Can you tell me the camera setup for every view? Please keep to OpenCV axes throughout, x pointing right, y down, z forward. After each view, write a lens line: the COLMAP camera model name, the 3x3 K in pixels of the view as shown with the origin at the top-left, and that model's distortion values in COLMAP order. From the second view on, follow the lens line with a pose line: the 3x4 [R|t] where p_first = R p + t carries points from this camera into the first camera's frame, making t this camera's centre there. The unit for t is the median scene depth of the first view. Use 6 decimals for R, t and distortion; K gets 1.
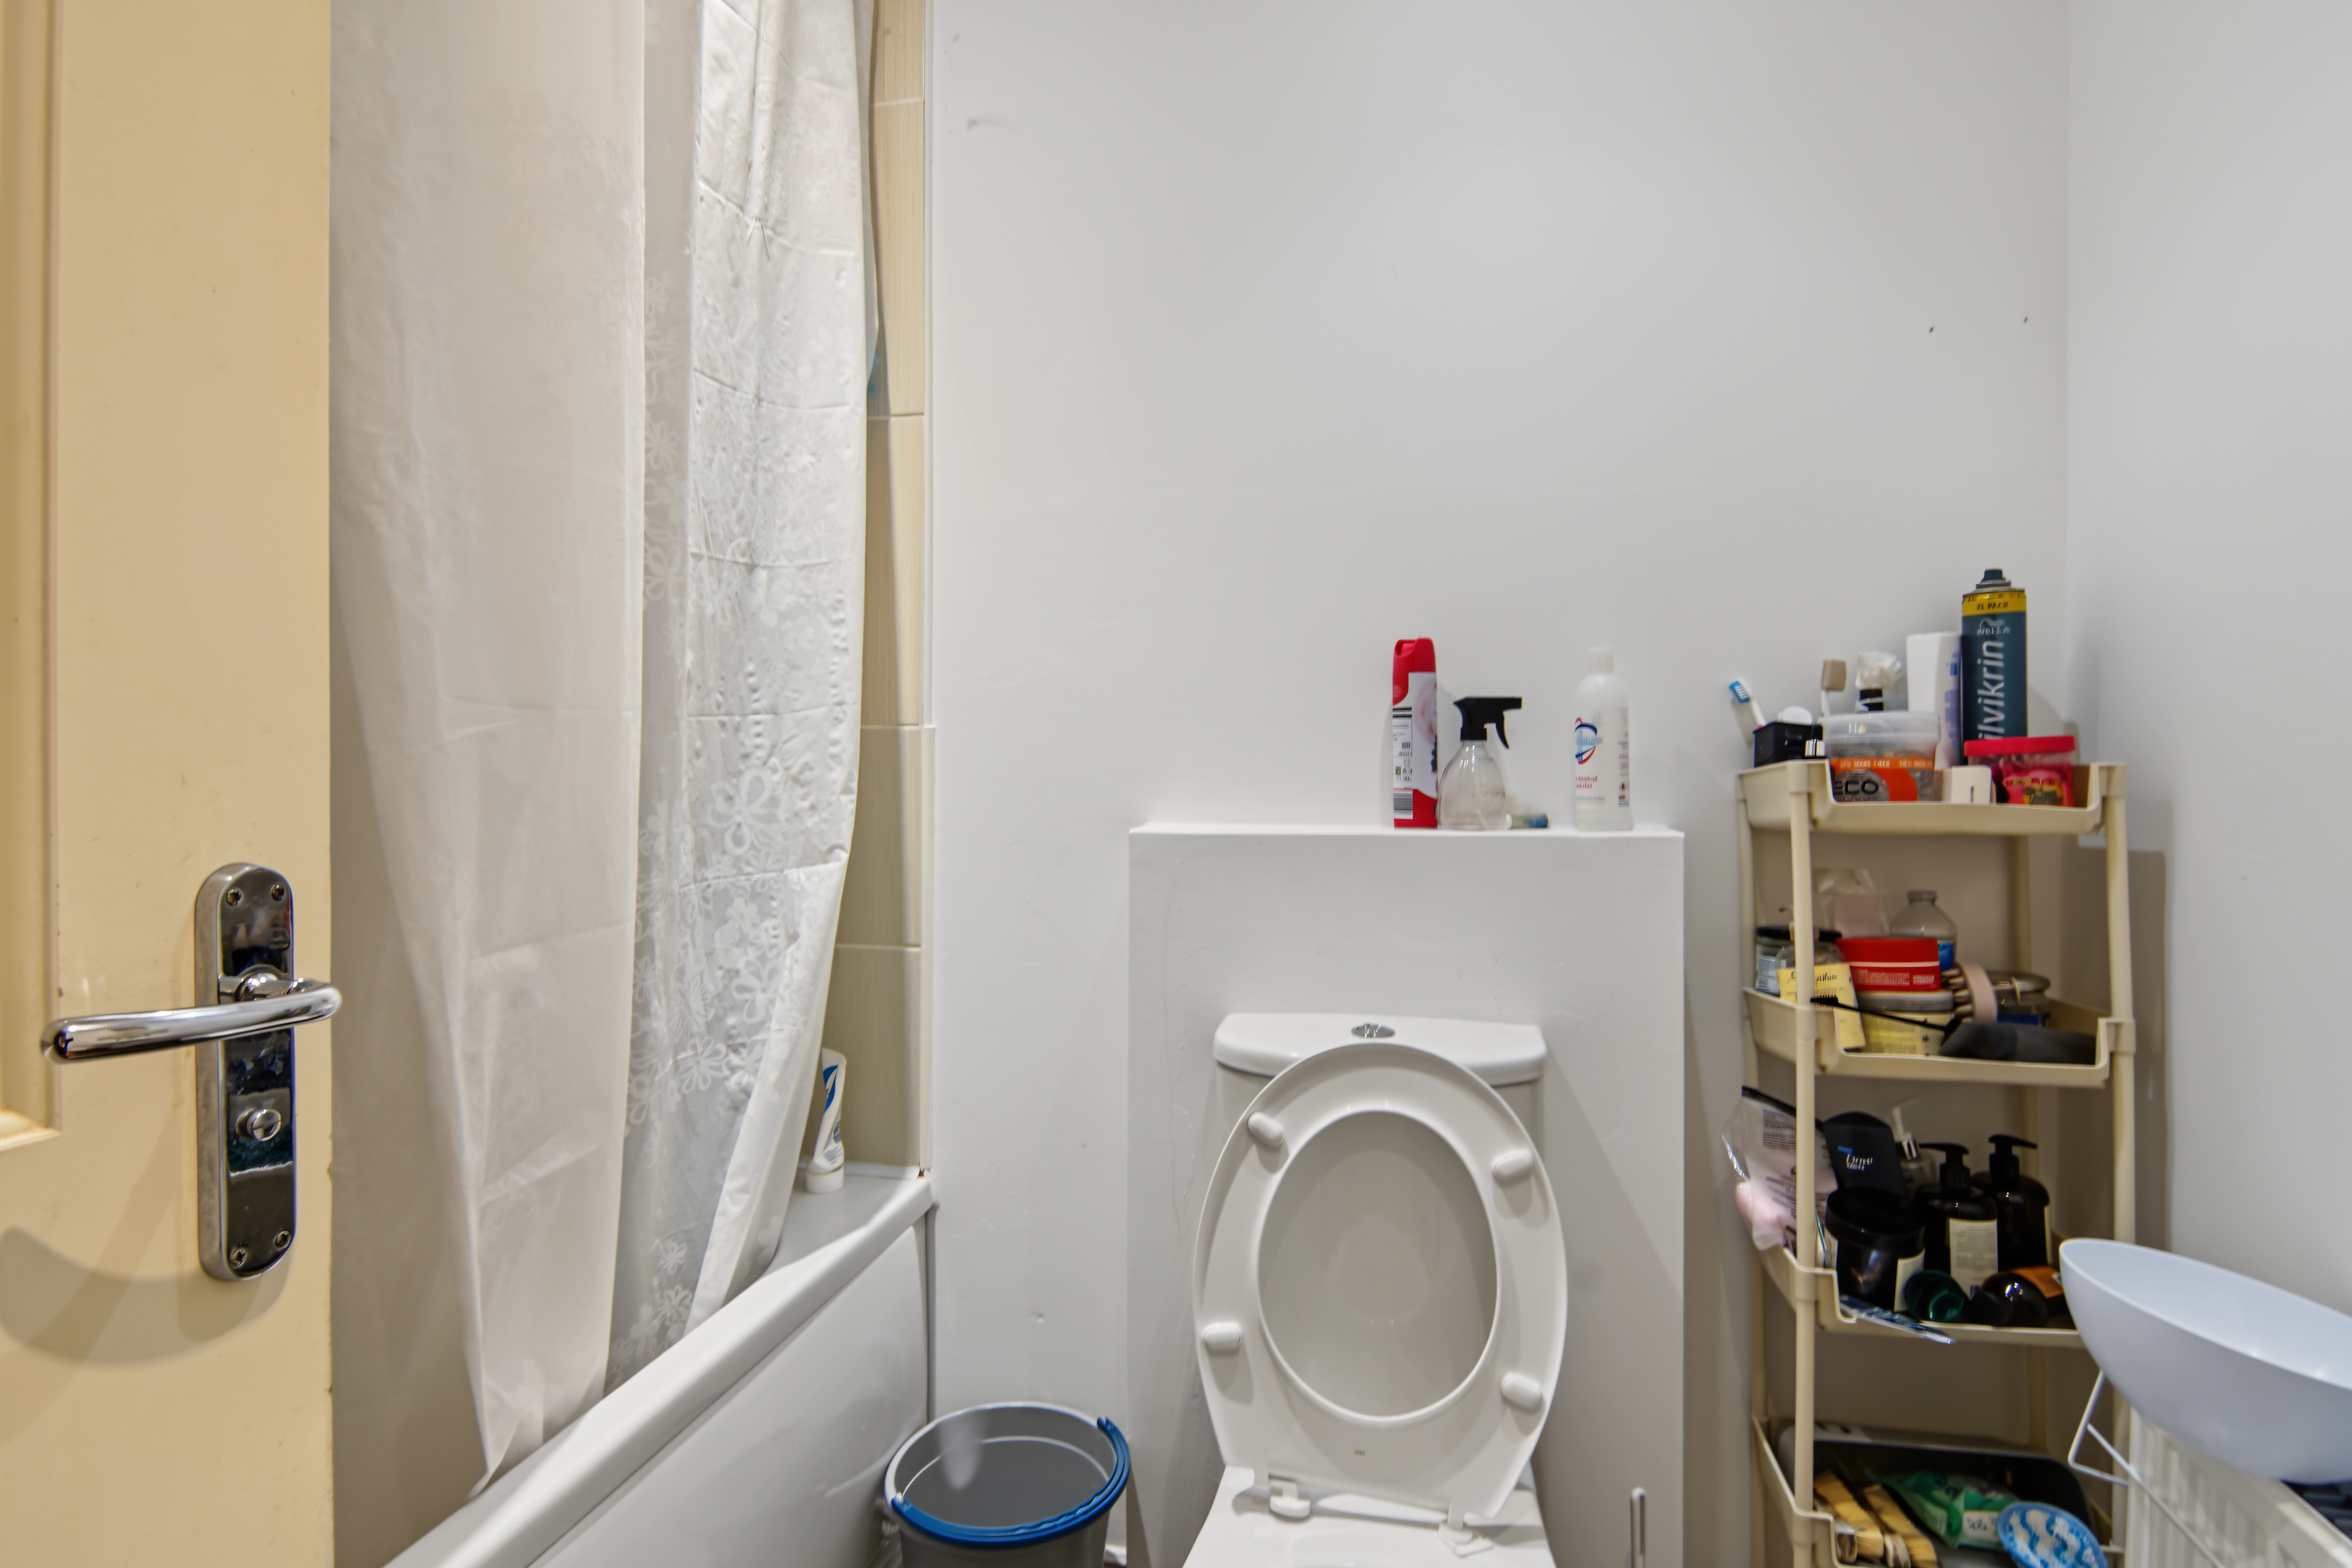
lens RADIAL K [[1149.7, 0, 1162.3], [0, 1149.7, 791.0], [0, 0, 1]] dist [0.010177, -0.013016]
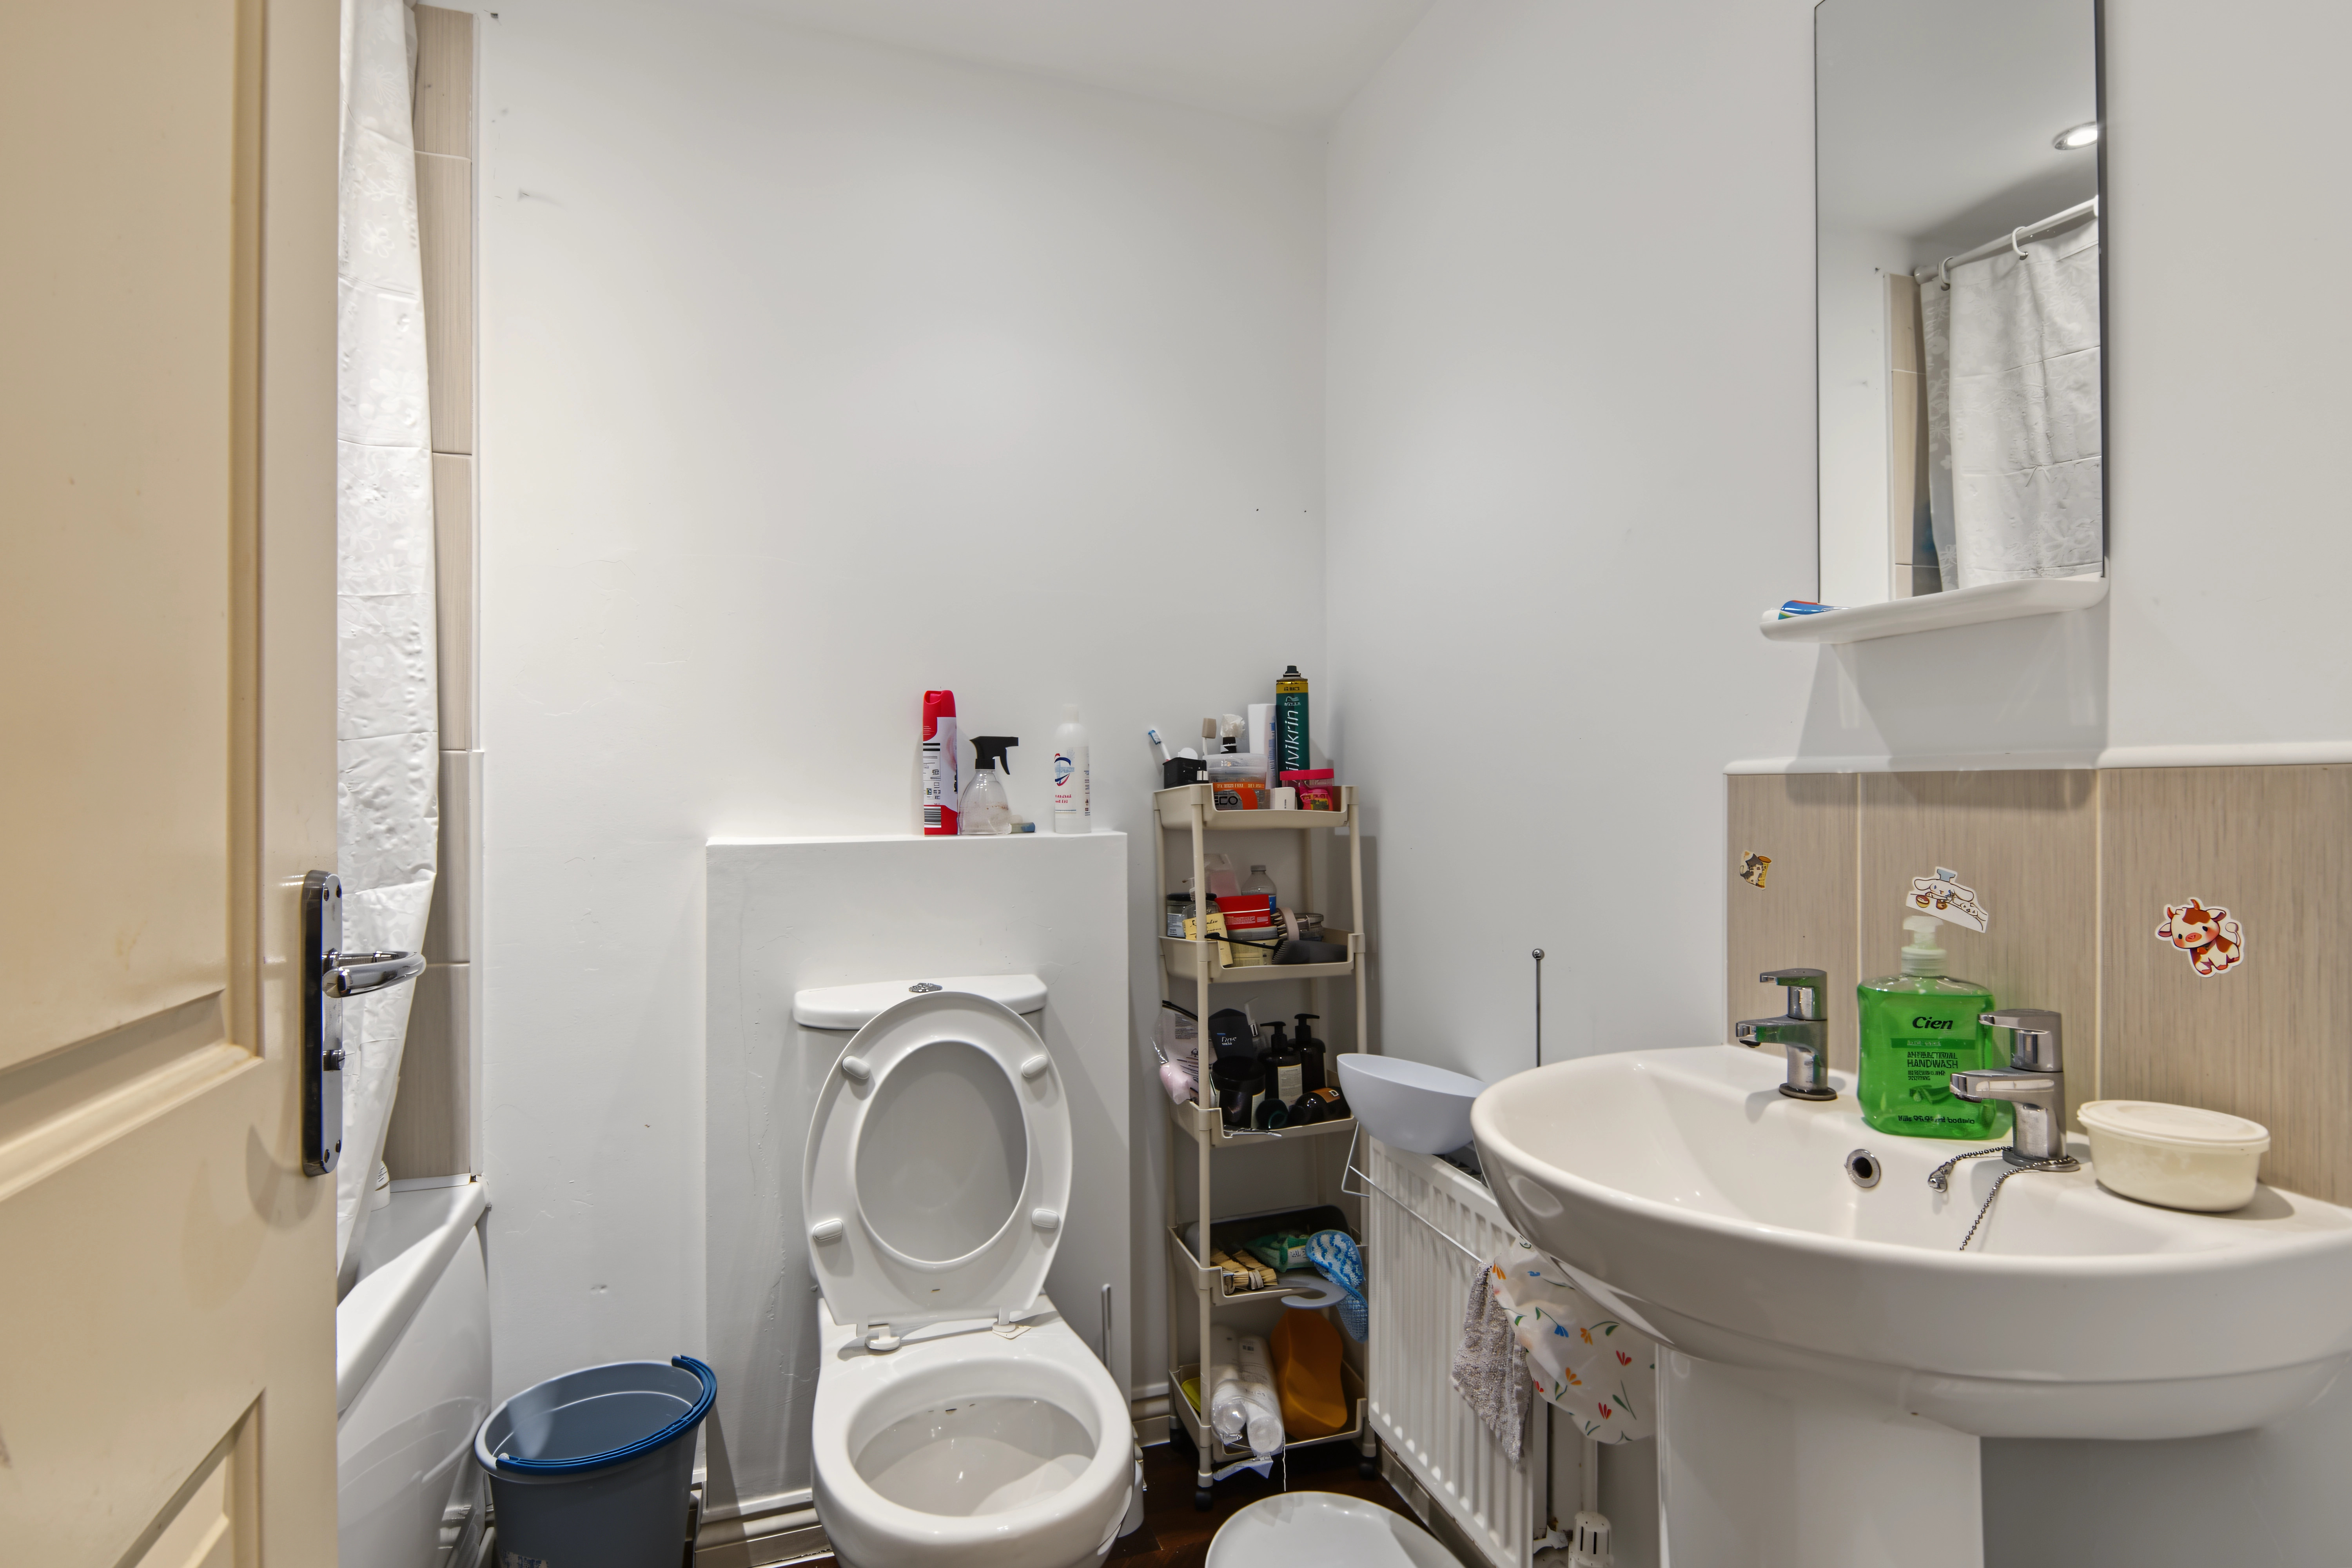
lens RADIAL K [[1149.7, 0, 1174.3], [0, 1149.7, 778.6], [0, 0, 1]] dist [0.010177, -0.013016]
pose [[0.852357, -0.000027, 0.522960, -0.266225], [0.012165, 0.999730, -0.019776, -0.003209], [-0.522818, 0.023218, 0.852128, -0.290151]]
